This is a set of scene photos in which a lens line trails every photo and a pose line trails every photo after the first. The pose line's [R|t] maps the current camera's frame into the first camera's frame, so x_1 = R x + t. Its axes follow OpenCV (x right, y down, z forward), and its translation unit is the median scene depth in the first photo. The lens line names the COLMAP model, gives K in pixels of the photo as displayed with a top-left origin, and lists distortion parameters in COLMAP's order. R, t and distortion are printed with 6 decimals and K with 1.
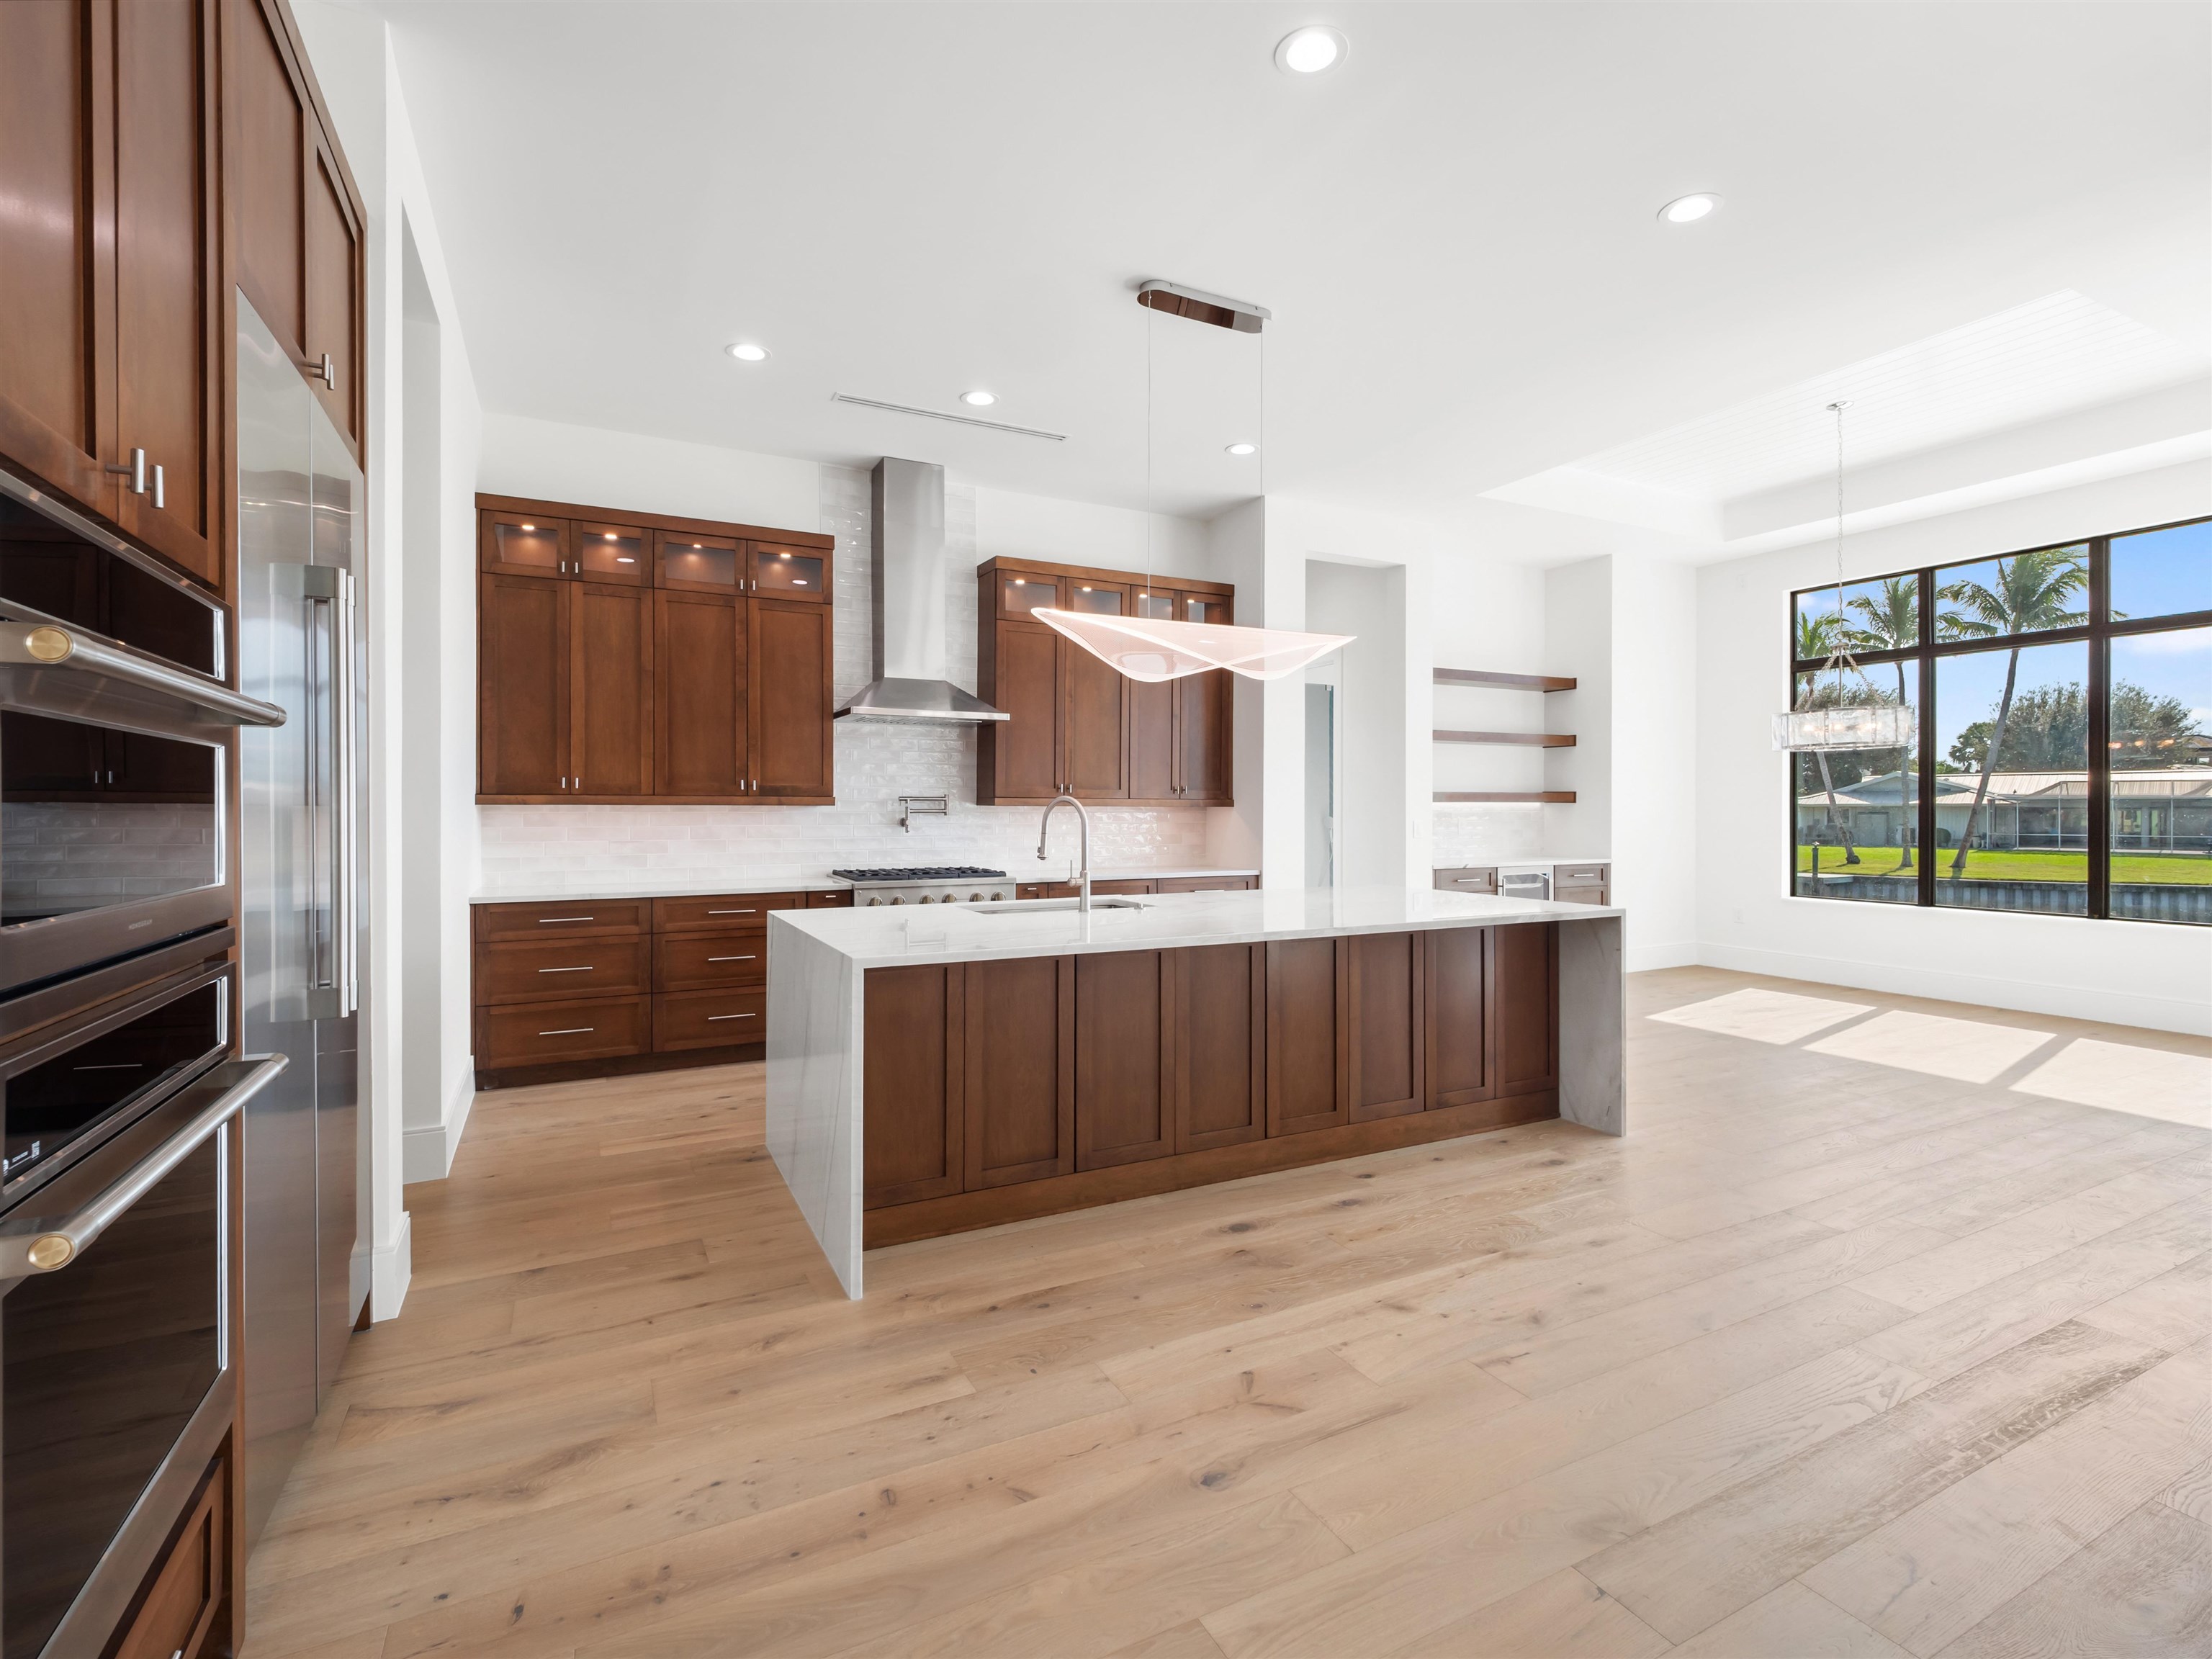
lens RADIAL K [[1003.6, 0, 1098.5], [0, 1003.6, 804.3], [0, 0, 1]] dist [0.002186, 0.000326]
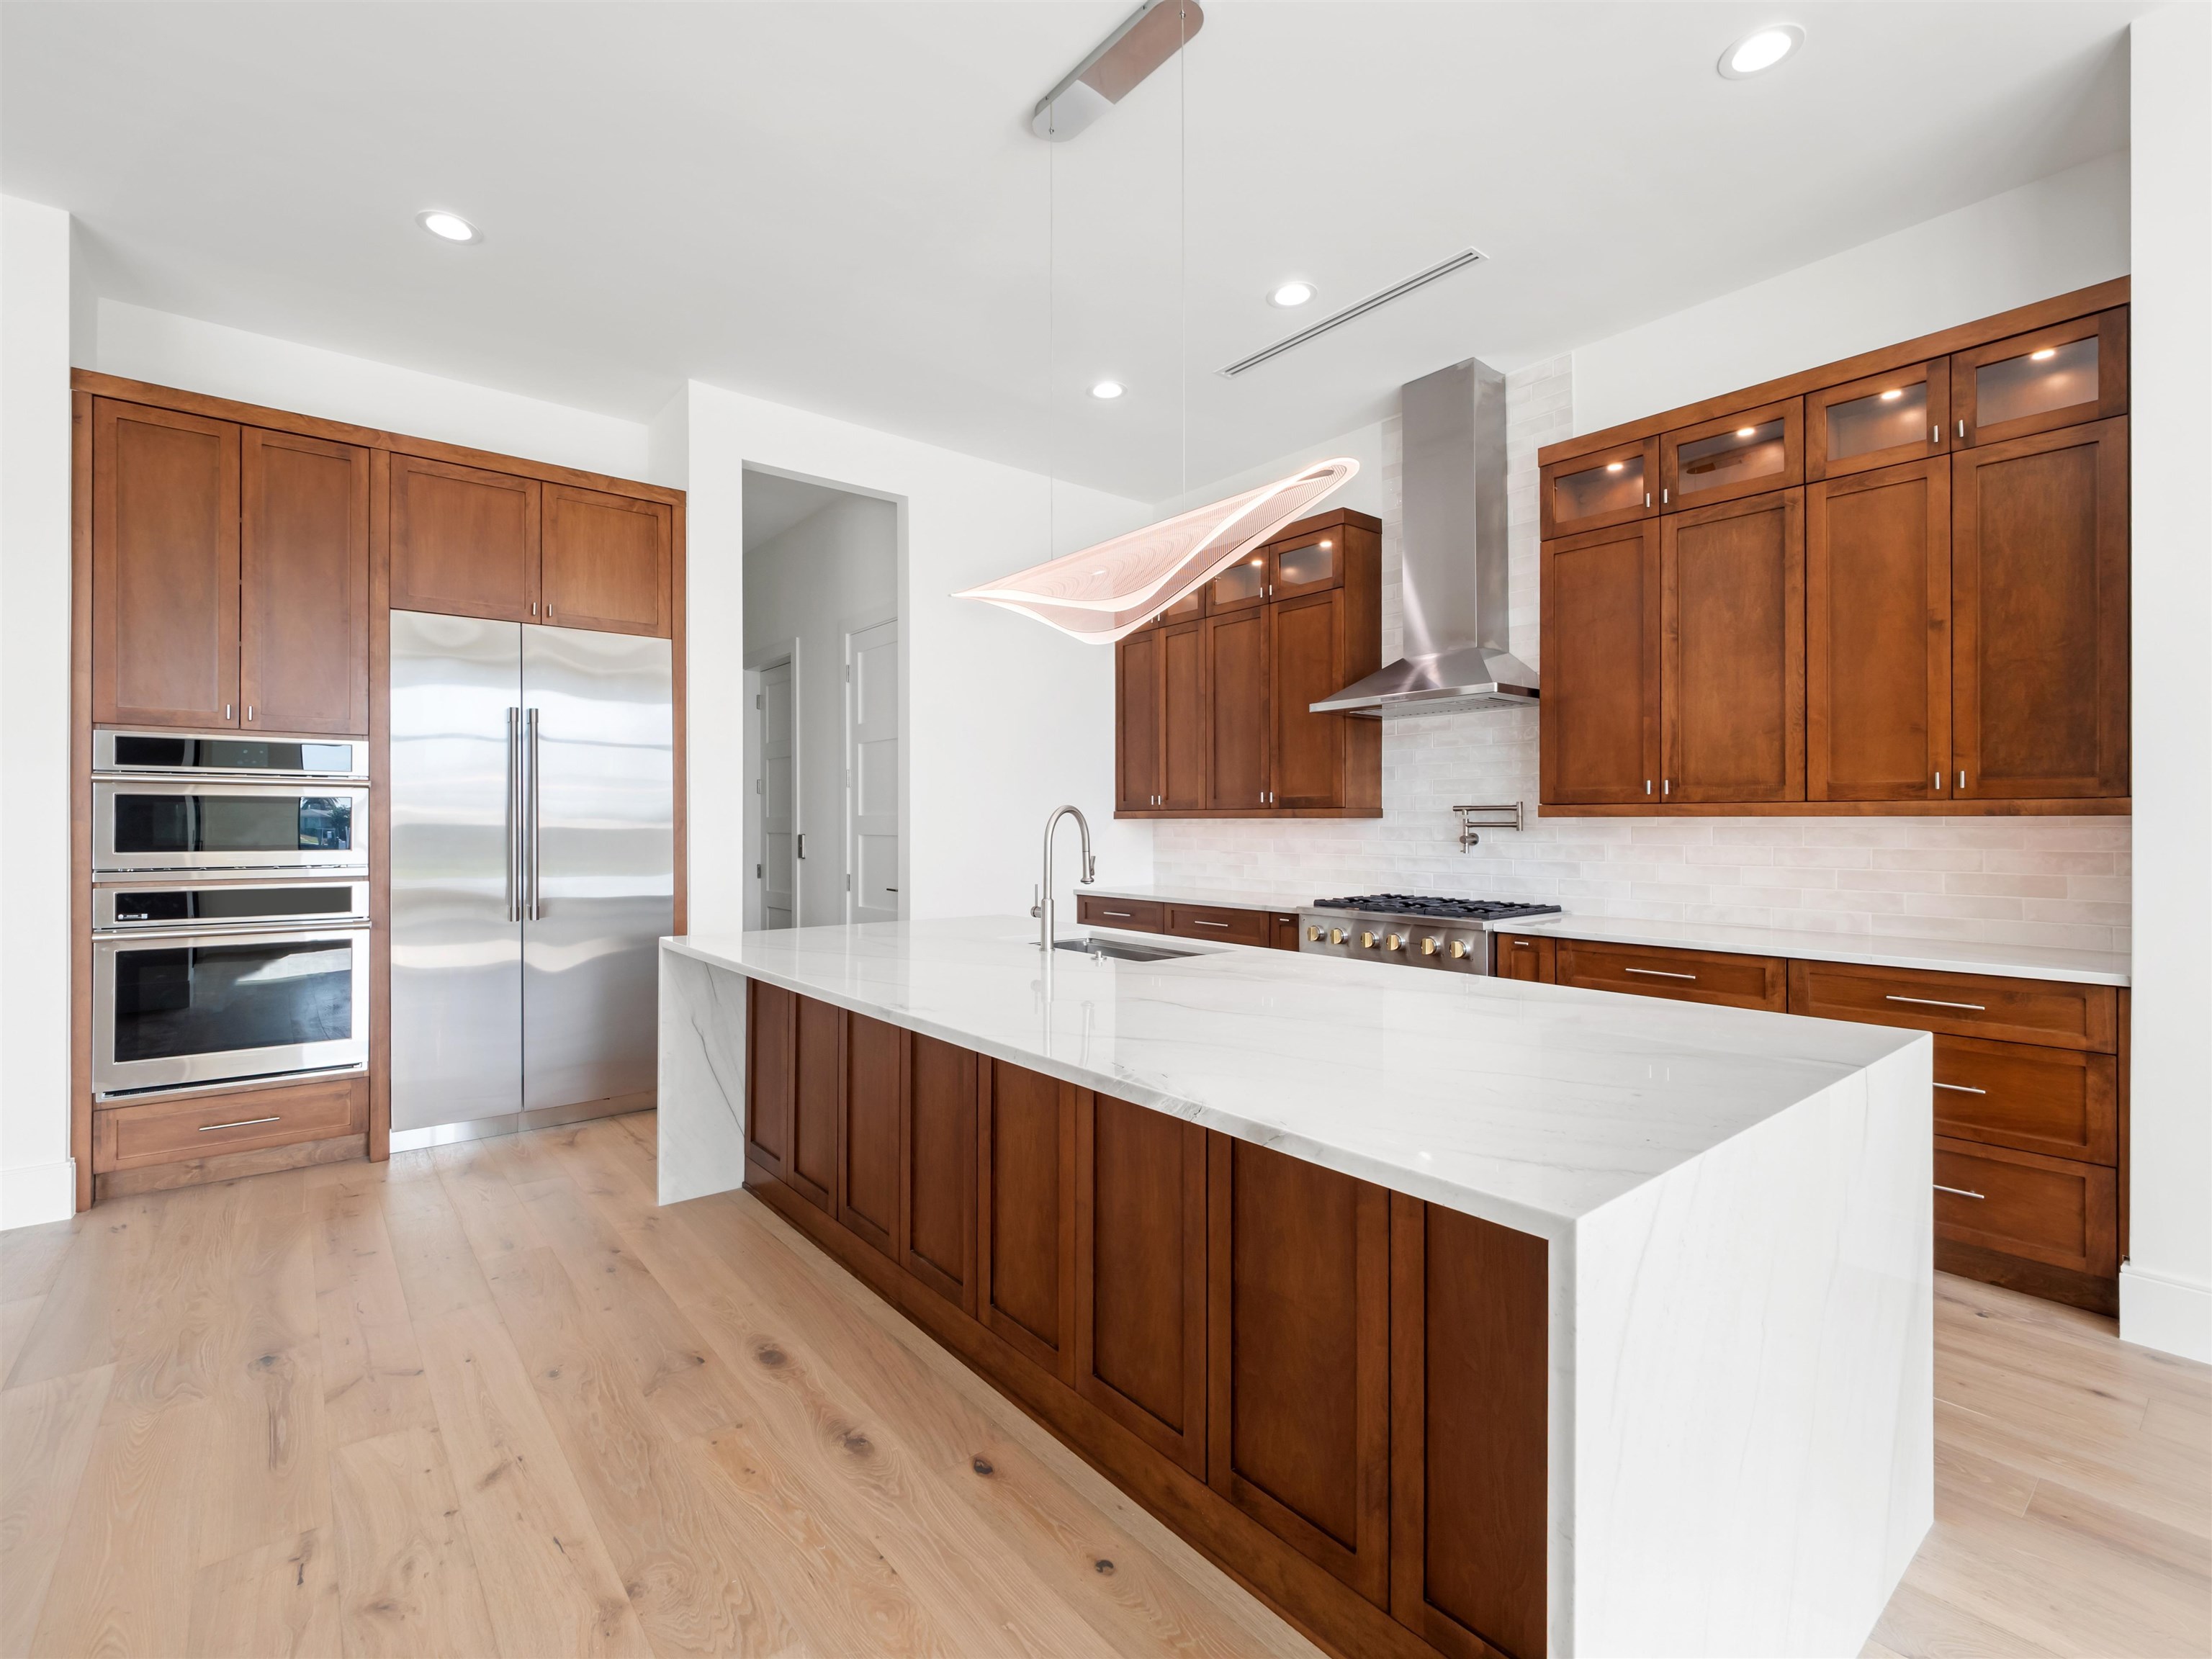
lens RADIAL K [[1013.0, 0, 1107.5], [0, 1013.0, 820.0], [0, 0, 1]] dist [-0.000797, 0.000284]
pose [[0.211395, -0.003518, -0.977394, 0.821571], [0.005658, 0.999981, -0.002375, 0.005206], [0.977384, -0.005028, 0.211411, 0.923653]]
